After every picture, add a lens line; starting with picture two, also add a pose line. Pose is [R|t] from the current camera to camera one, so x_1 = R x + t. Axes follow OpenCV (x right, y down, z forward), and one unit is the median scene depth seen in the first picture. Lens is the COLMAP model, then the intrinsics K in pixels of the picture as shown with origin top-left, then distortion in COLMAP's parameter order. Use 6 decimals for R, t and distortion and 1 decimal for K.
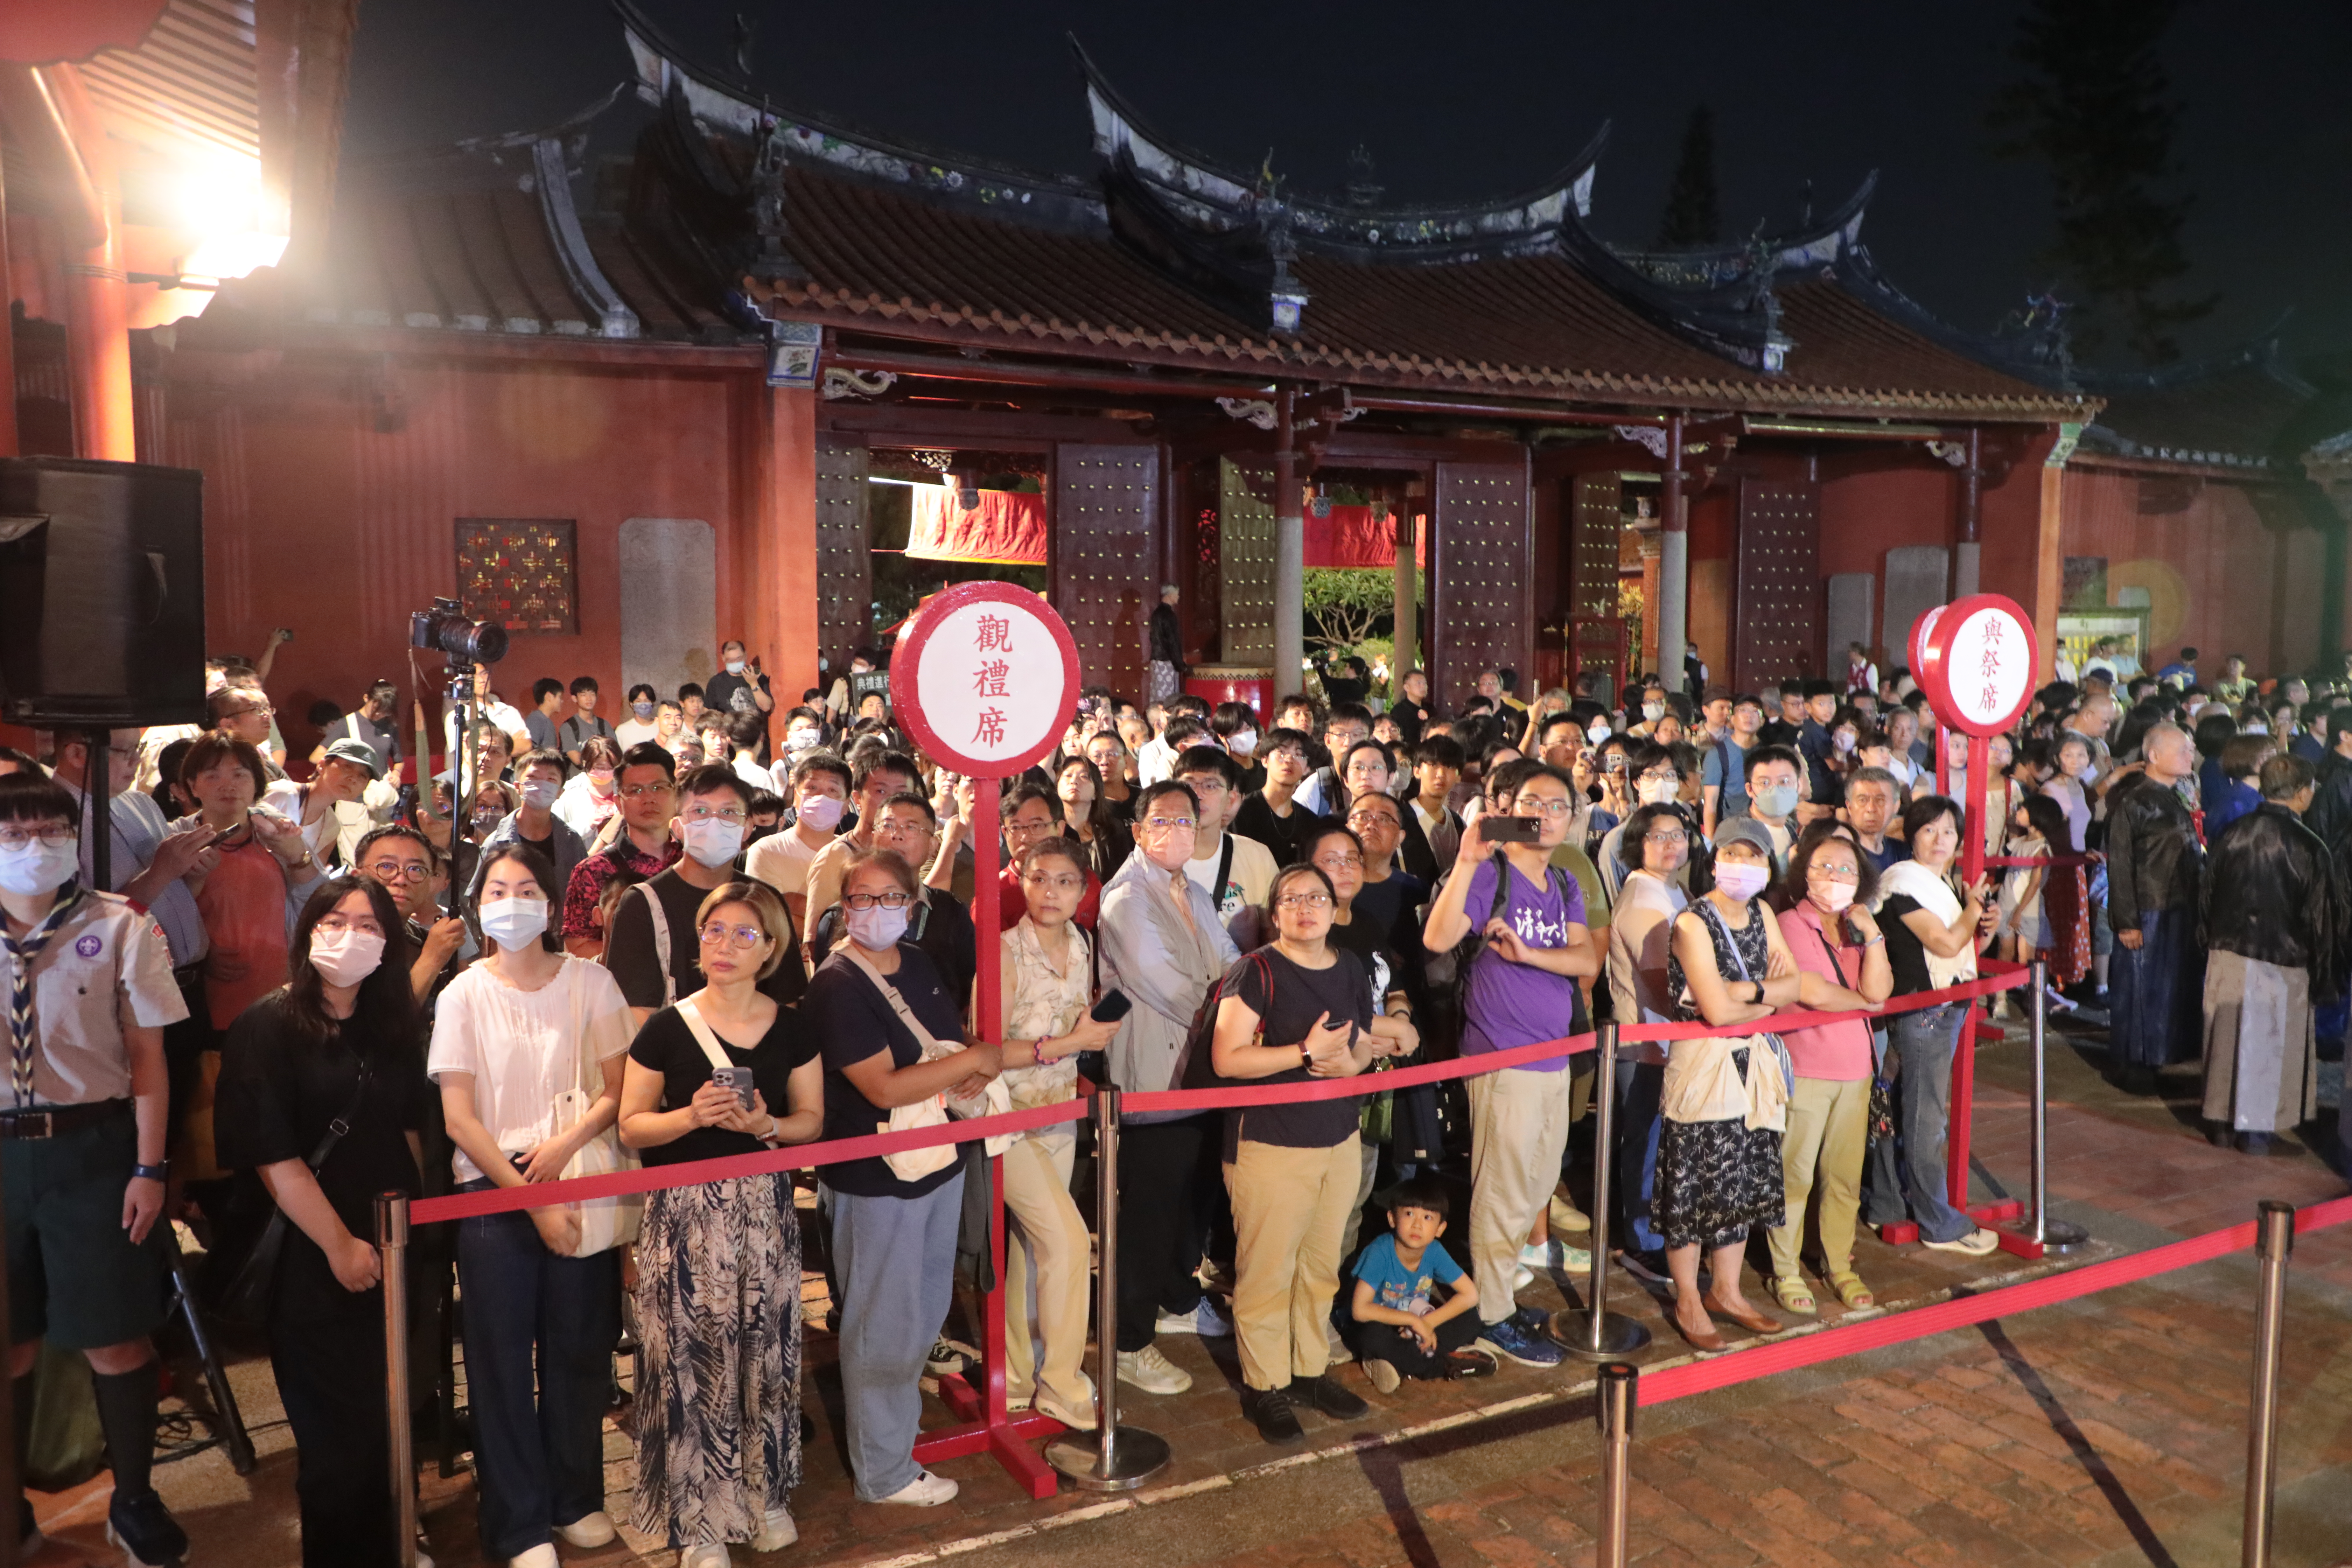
lens RADIAL K [[1824.9, 0, 1176.0], [0, 1824.9, 784.0], [0, 0, 1]] dist [0.003693, 0.005890]
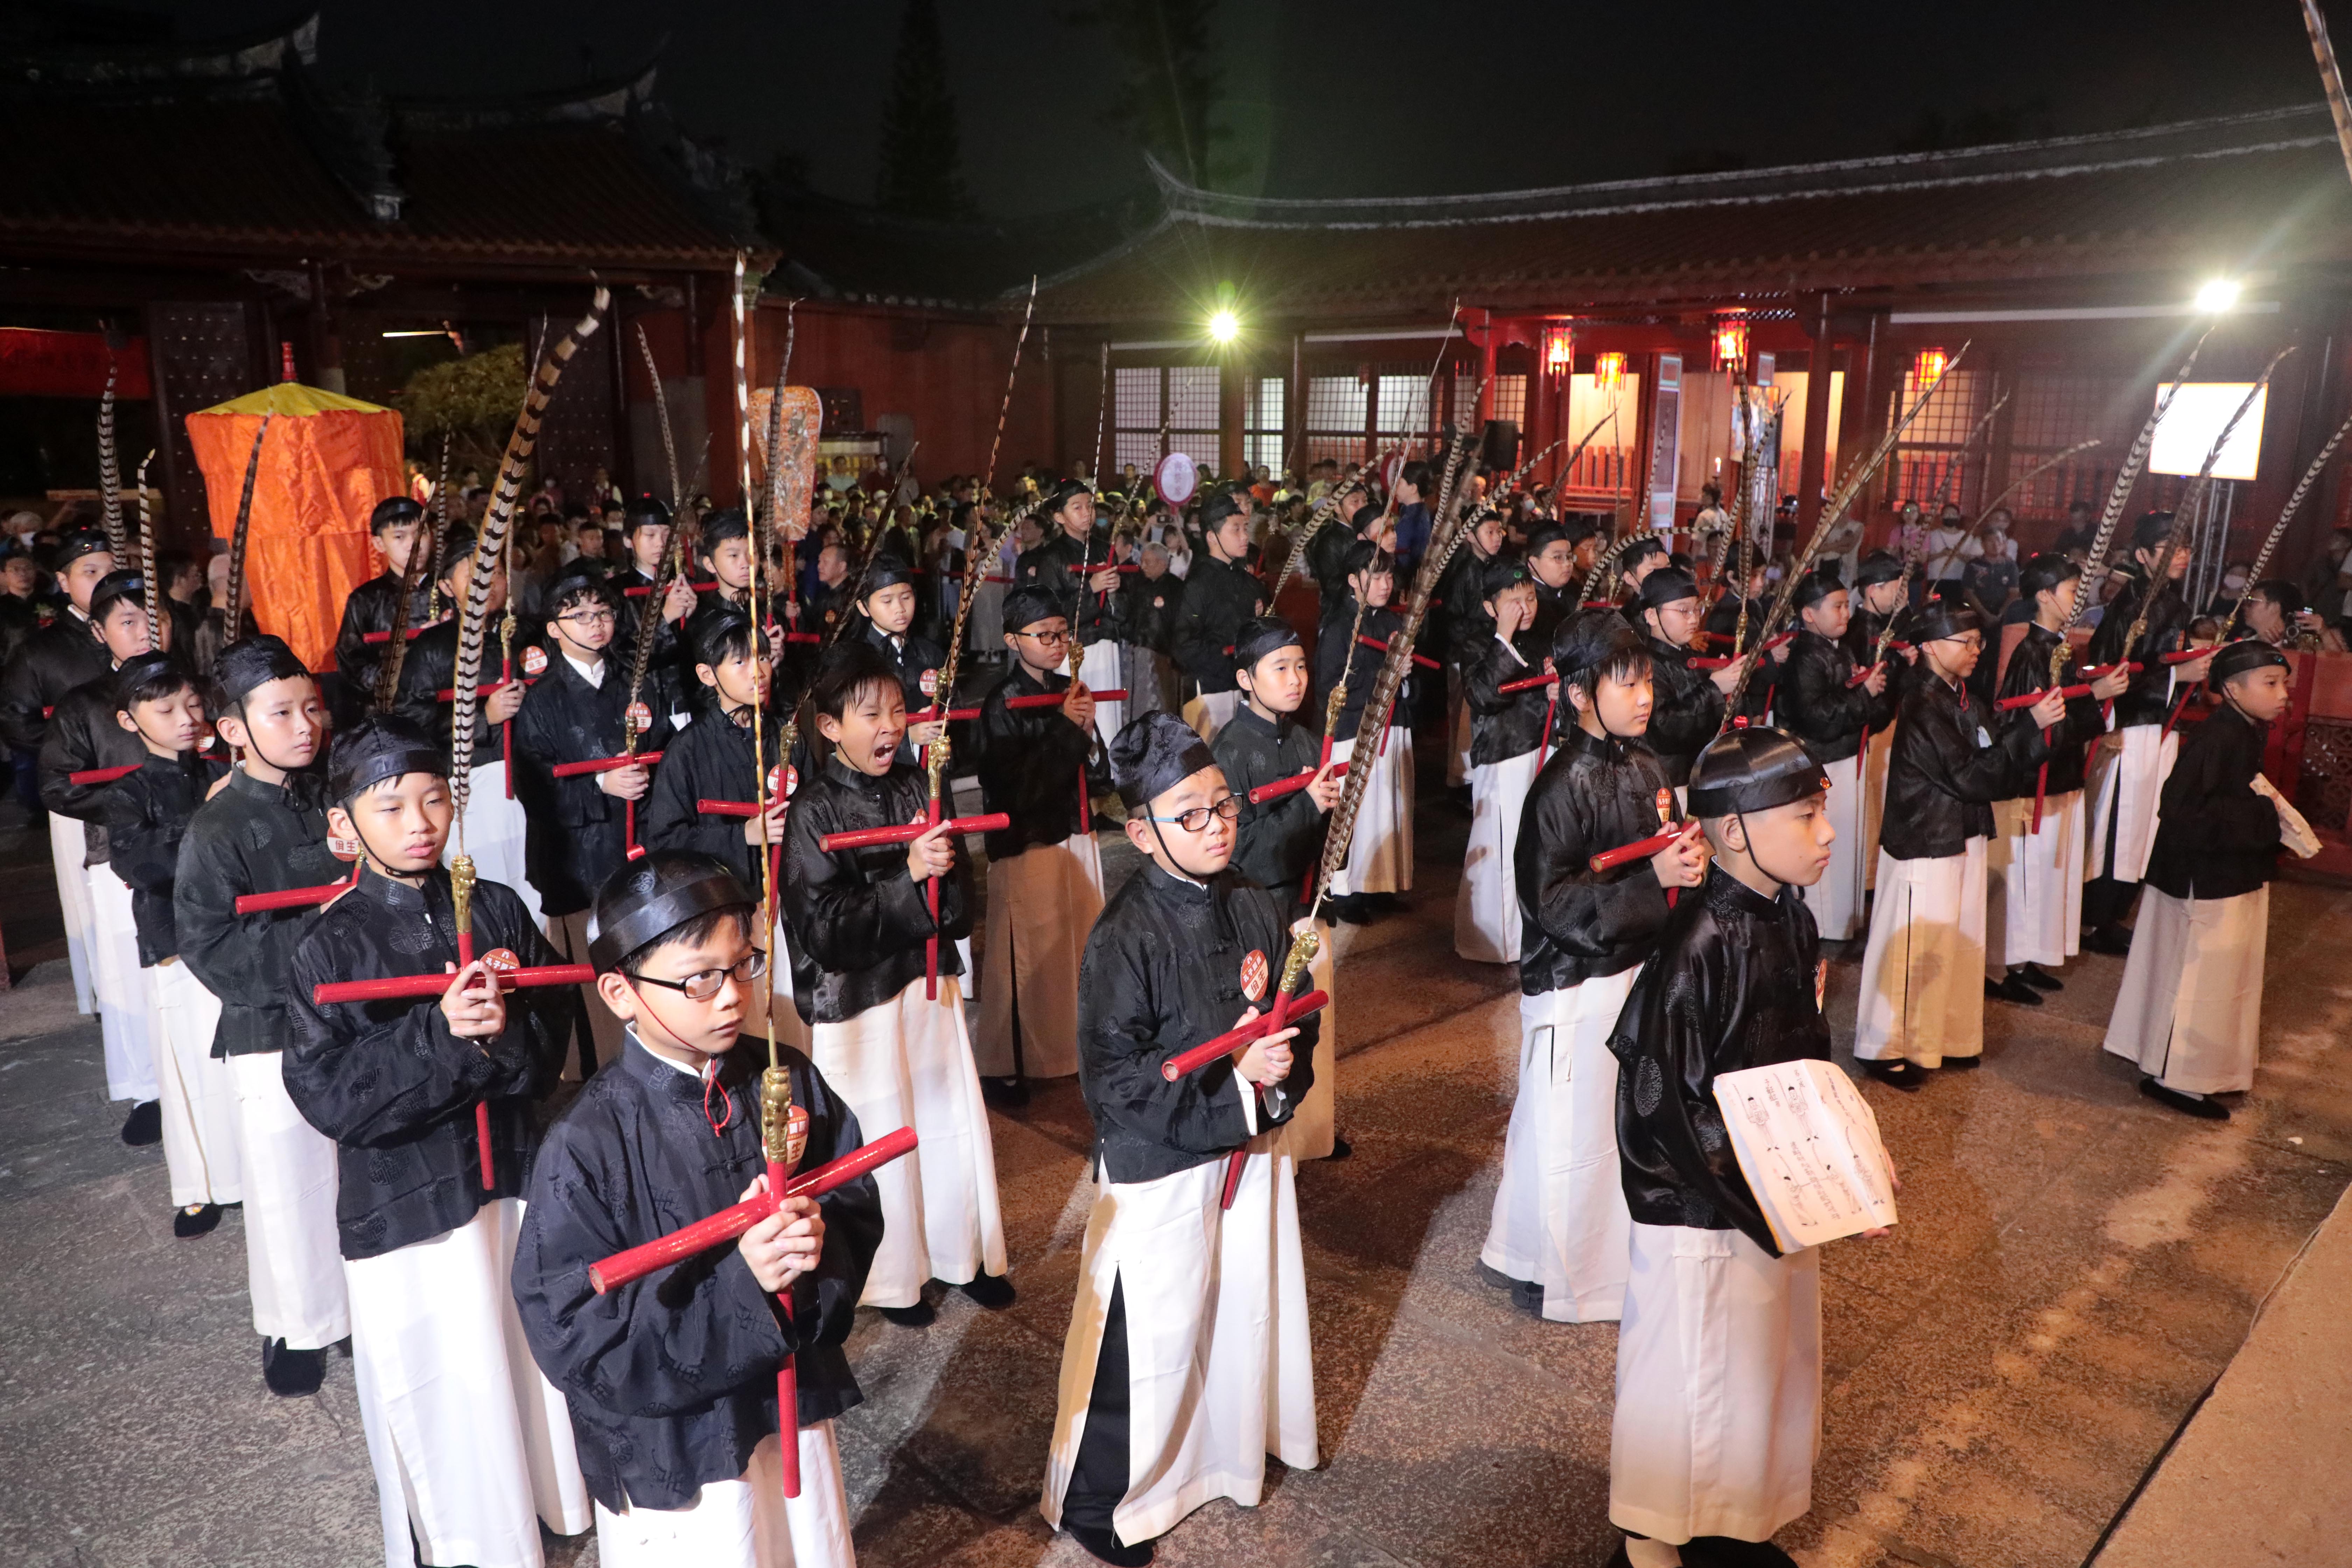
lens RADIAL K [[1657.0, 0, 1224.3], [0, 1657.0, 811.0], [0, 0, 1]] dist [-0.079667, 0.040183]
pose [[0.958706, -0.061030, 0.277773, 0.452616], [0.022224, 0.989793, 0.140766, -0.000329], [-0.283529, -0.128780, 0.950277, -0.096485]]
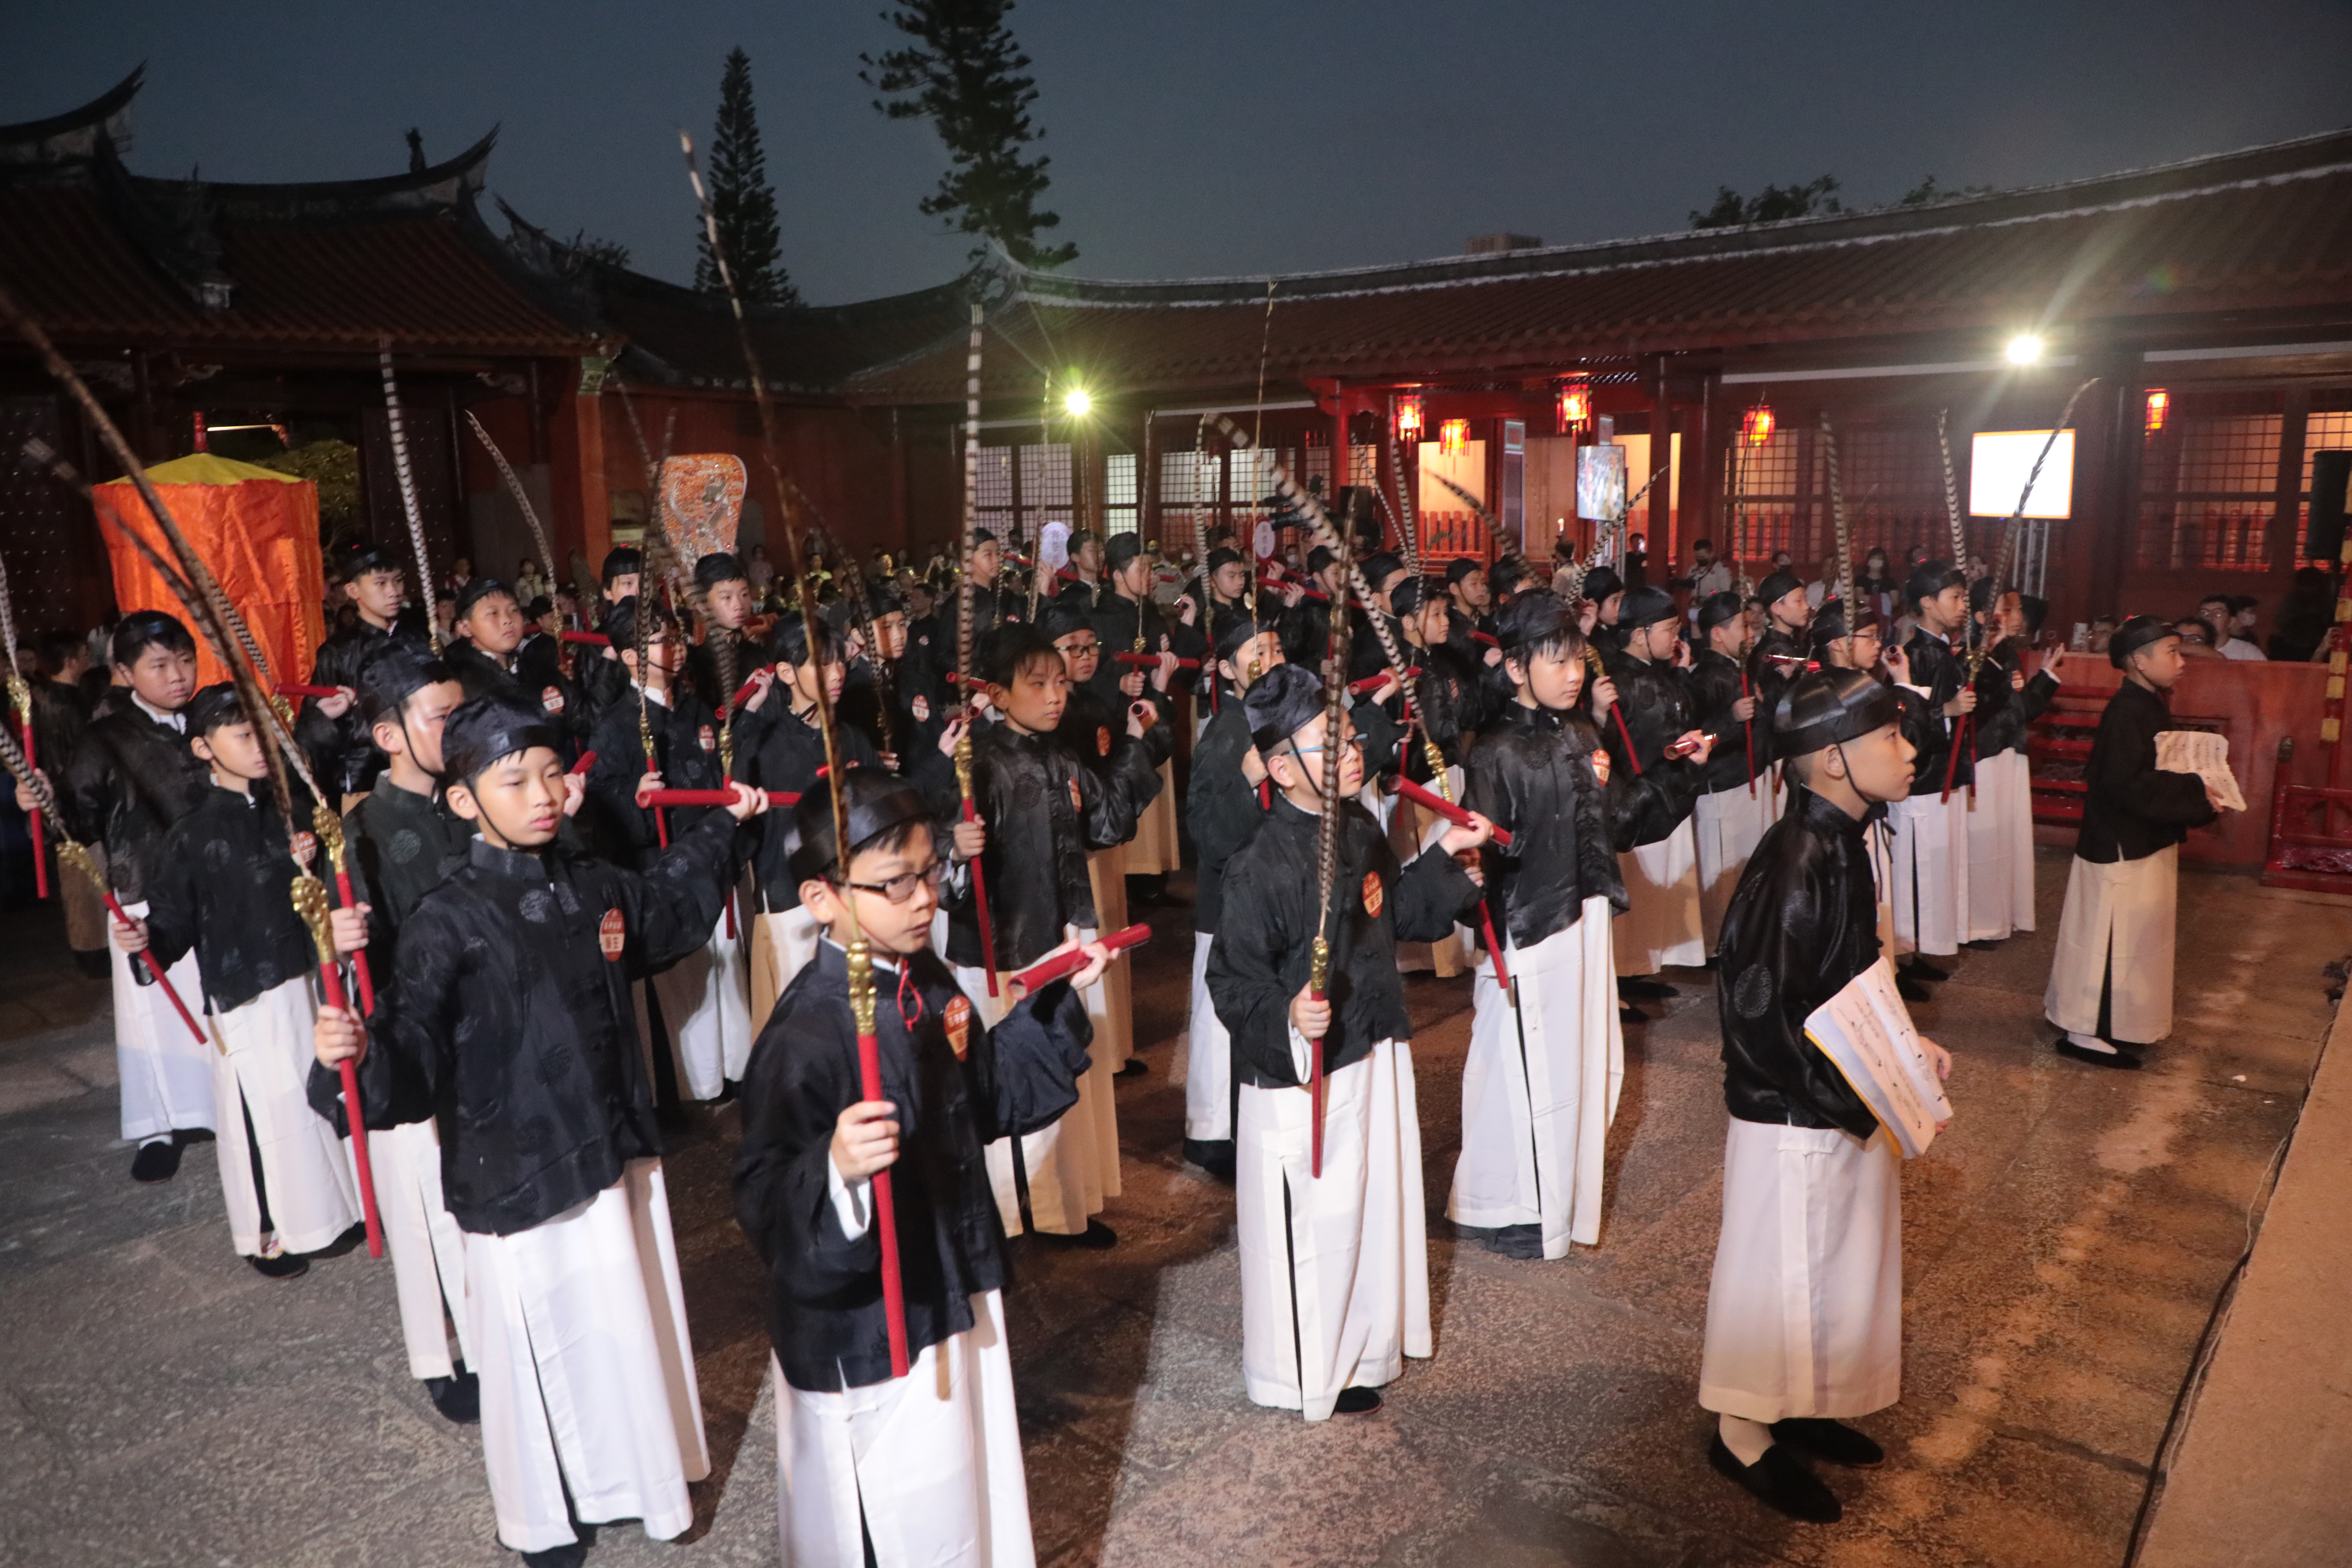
lens RADIAL K [[1657.0, 0, 1224.3], [0, 1657.0, 811.0], [0, 0, 1]] dist [-0.079667, 0.040183]
pose [[0.923086, -0.086858, 0.374657, 0.430594], [0.054407, 0.993858, 0.096360, 0.005853], [-0.380725, -0.068564, 0.922143, -0.096465]]
